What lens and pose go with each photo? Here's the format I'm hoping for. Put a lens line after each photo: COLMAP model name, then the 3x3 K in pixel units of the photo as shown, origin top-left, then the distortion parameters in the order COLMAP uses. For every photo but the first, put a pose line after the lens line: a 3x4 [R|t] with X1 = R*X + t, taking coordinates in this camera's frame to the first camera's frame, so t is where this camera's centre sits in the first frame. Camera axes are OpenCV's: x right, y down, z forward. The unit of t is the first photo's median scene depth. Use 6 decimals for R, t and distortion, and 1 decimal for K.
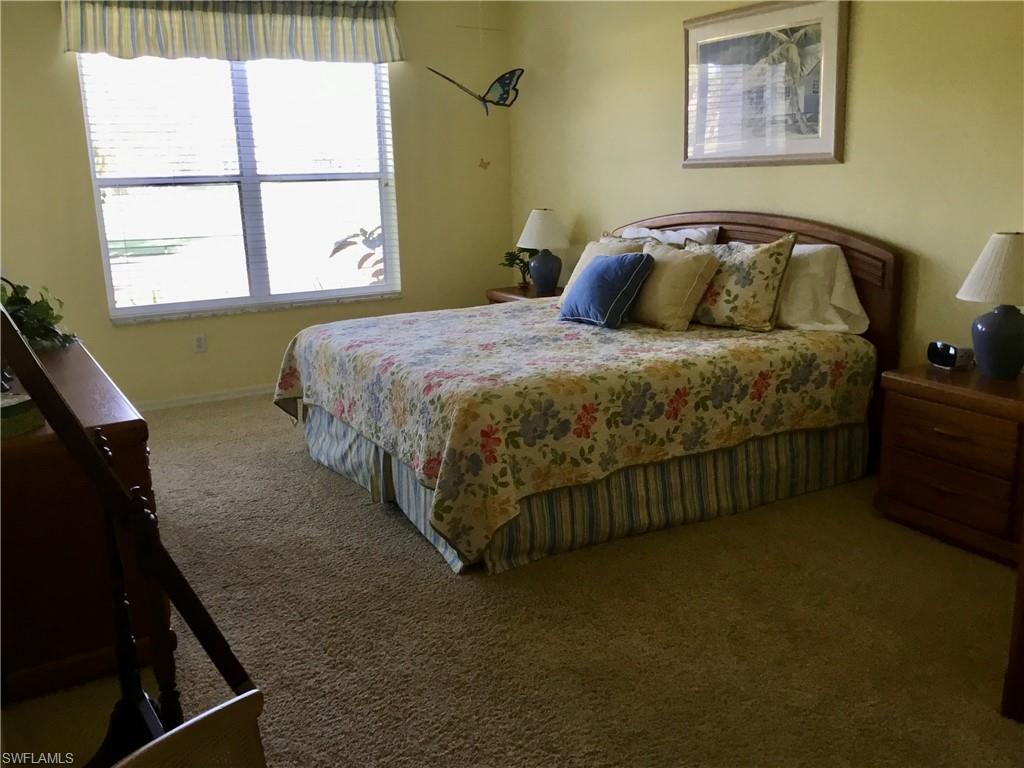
lens RADIAL K [[919.9, 0, 494.9], [0, 919.9, 387.5], [0, 0, 1]] dist [0.058668, -0.111864]
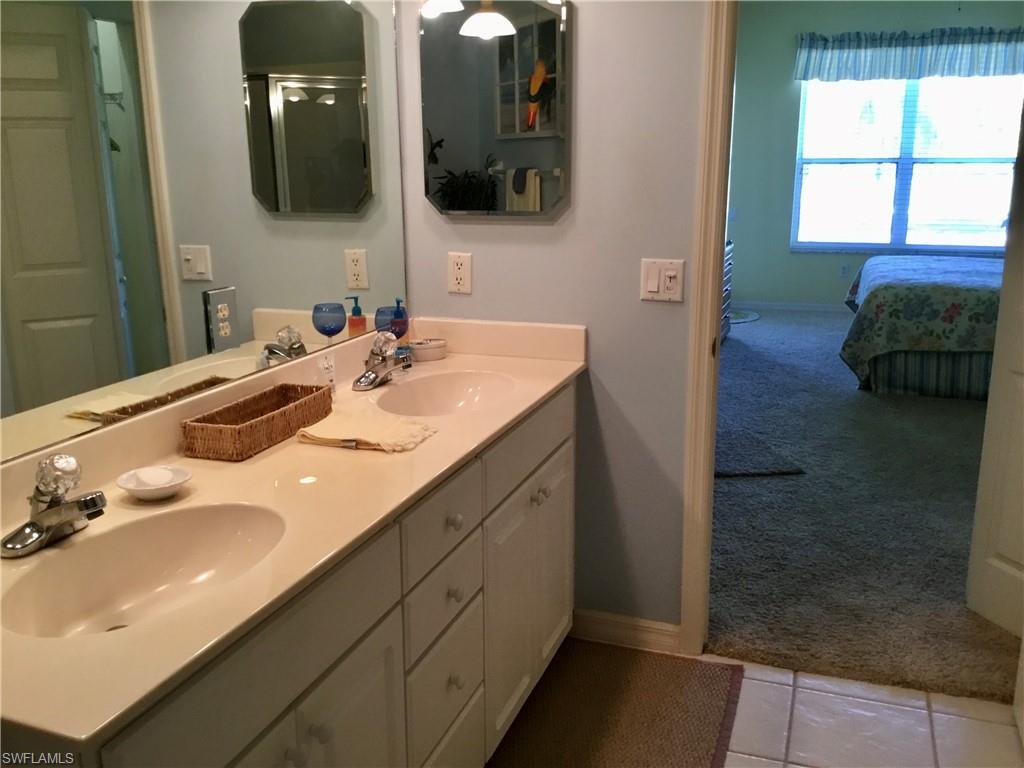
lens RADIAL K [[919.9, 0, 513.3], [0, 919.9, 384.2], [0, 0, 1]] dist [0.058668, -0.111864]
pose [[0.639390, 0.205412, -0.740936, 0.527449], [-0.194928, 0.975476, 0.102221, 0.089364], [0.743763, 0.079070, 0.663751, -0.403895]]
